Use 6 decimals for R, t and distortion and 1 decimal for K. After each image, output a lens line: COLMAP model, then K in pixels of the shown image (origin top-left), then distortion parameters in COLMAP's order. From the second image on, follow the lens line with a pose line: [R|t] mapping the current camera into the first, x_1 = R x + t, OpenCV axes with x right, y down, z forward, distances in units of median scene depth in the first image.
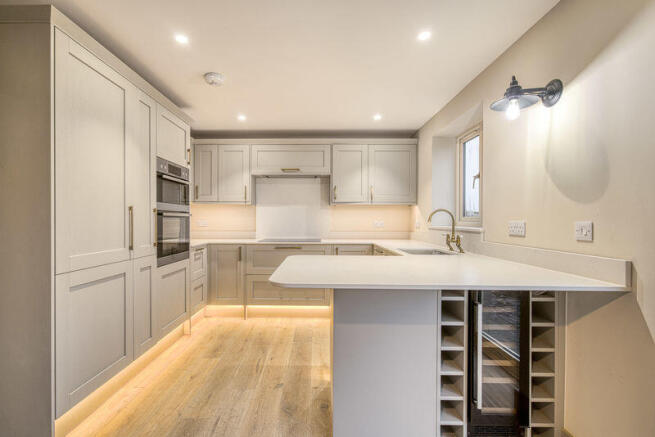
lens RADIAL K [[289.3, 0, 312.5], [0, 289.3, 221.7], [0, 0, 1]] dist [-0.000194, -0.000922]
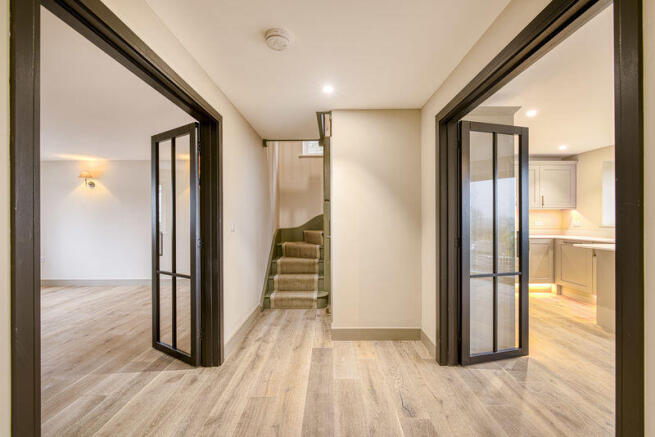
lens RADIAL K [[278.9, 0, 329.8], [0, 278.9, 218.6], [0, 0, 1]] dist [-0.004252, 0.002209]
pose [[0.999846, -0.002446, 0.017404, -1.124990], [0.002551, 0.999978, -0.006049, -0.015310], [-0.017389, 0.006092, 0.999830, -0.391918]]
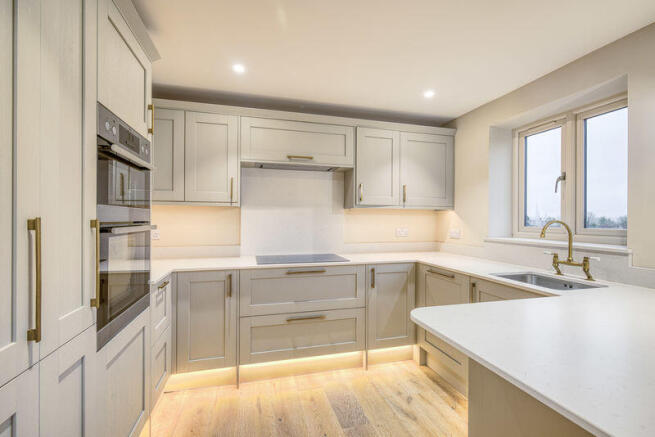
lens RADIAL K [[295.6, 0, 332.0], [0, 295.6, 219.0], [0, 0, 1]] dist [-0.001517, 0.000146]
pose [[0.957898, 0.002522, 0.287098, -0.287849], [-0.000871, 0.999982, -0.005879, -0.038130], [-0.287107, 0.005381, 0.957883, 0.412607]]
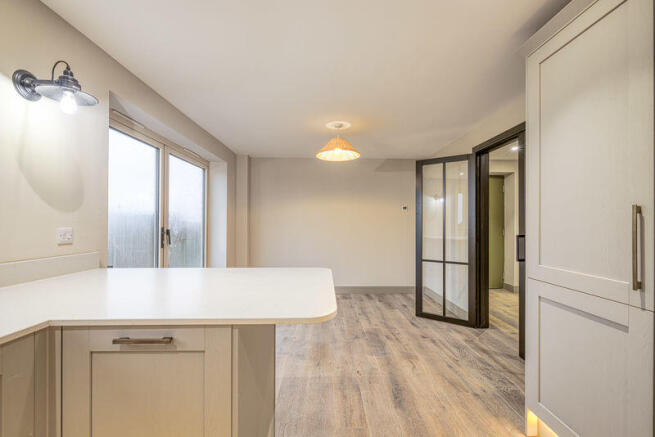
lens RADIAL K [[278.9, 0, 329.3], [0, 278.9, 221.9], [0, 0, 1]] dist [-0.004252, 0.002209]
pose [[-0.999268, -0.005194, -0.037896, -0.043700], [-0.005260, 0.999985, 0.001640, -0.016082], [0.037887, 0.001838, -0.999280, 1.110582]]
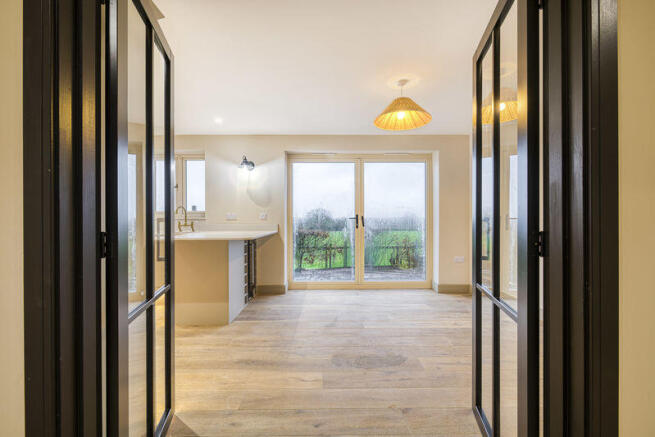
lens RADIAL K [[278.9, 0, 327.2], [0, 278.9, 217.7], [0, 0, 1]] dist [-0.004252, 0.002209]
pose [[-0.025331, -0.001162, 0.999678, -1.050323], [0.009735, 0.999952, 0.001409, 0.024845], [-0.999632, 0.009767, -0.025318, 0.203791]]
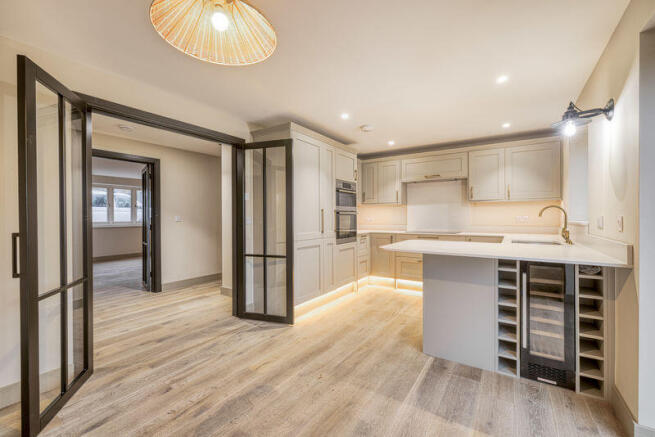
lens RADIAL K [[278.9, 0, 331.1], [0, 278.9, 217.2], [0, 0, 1]] dist [-0.004252, 0.002209]
pose [[0.849057, -0.004502, -0.528282, 0.263139], [0.002284, 0.999986, -0.004850, 0.005638], [0.528296, 0.002911, 0.849055, -0.352837]]
